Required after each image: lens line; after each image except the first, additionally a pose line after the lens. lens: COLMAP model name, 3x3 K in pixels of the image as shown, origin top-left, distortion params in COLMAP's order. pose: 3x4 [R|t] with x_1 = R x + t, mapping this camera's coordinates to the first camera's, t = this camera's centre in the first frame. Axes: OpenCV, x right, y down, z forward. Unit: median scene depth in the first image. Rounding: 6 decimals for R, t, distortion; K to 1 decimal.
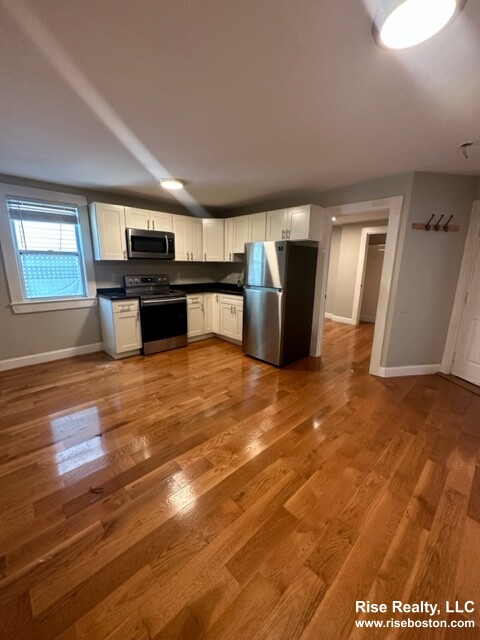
lens RADIAL K [[254.2, 0, 240.0], [0, 254.2, 320.0], [0, 0, 1]] dist [-0.005832, -0.000038]
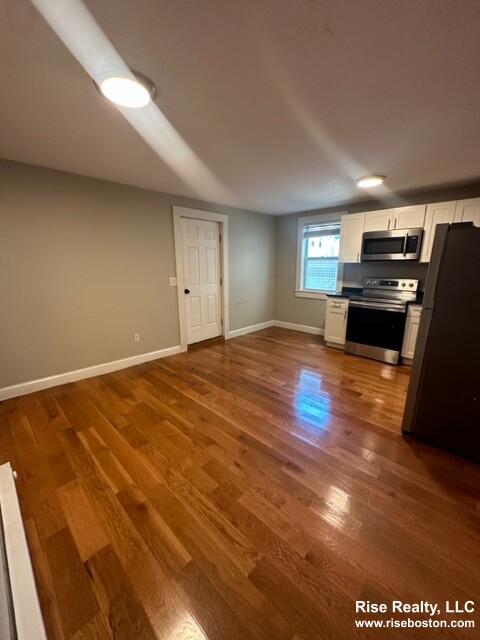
lens RADIAL K [[254.2, 0, 240.0], [0, 254.2, 320.0], [0, 0, 1]] dist [-0.005832, -0.000038]
pose [[0.047436, 0.205069, -0.977597, 0.728549], [-0.216344, 0.957577, 0.190372, -0.115206], [0.975164, 0.202467, 0.089790, 0.537400]]
